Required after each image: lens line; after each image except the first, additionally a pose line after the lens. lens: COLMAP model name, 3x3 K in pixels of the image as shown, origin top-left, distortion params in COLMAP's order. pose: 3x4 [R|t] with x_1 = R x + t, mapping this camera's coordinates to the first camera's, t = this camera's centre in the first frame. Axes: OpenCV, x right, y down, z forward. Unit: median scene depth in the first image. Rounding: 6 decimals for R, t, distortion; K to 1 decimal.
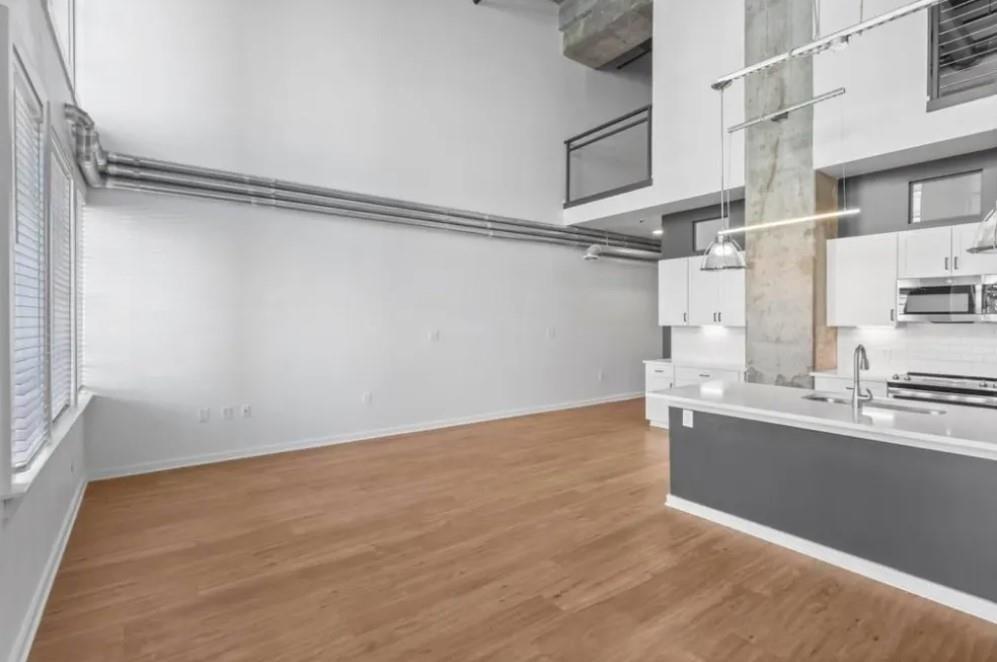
lens RADIAL K [[467.4, 0, 512.2], [0, 467.4, 321.4], [0, 0, 1]] dist [-0.010075, 0.002430]
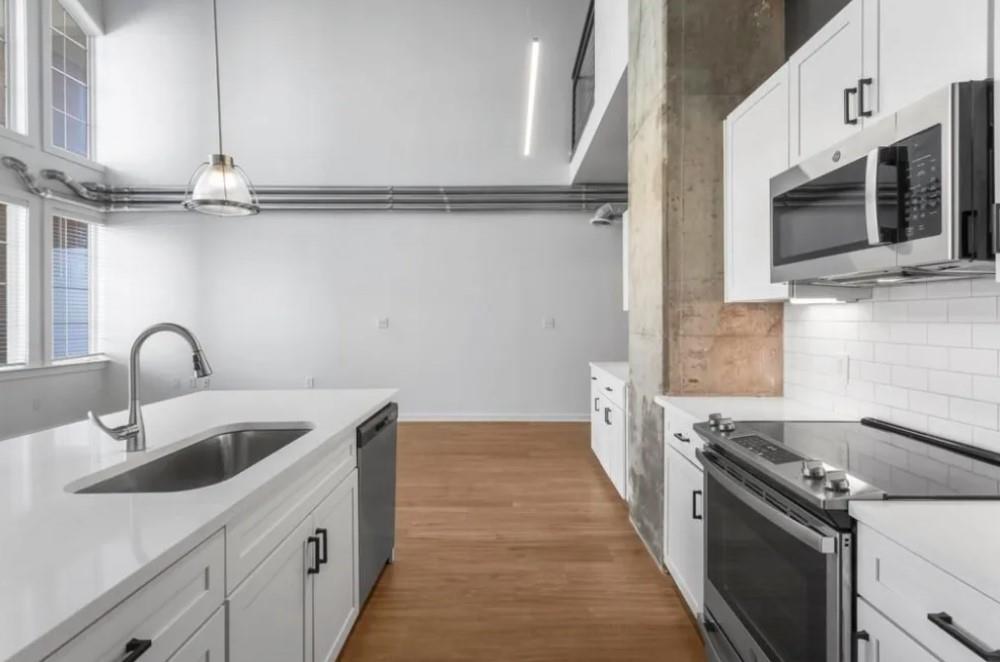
lens RADIAL K [[474.3, 0, 530.4], [0, 474.3, 318.6], [0, 0, 1]] dist [-0.000807, 0.001296]
pose [[0.808927, 0.000499, -0.587909, 0.603672], [0.001742, 0.999993, 0.003246, 0.017988], [0.587906, -0.003650, 0.808921, 0.369275]]
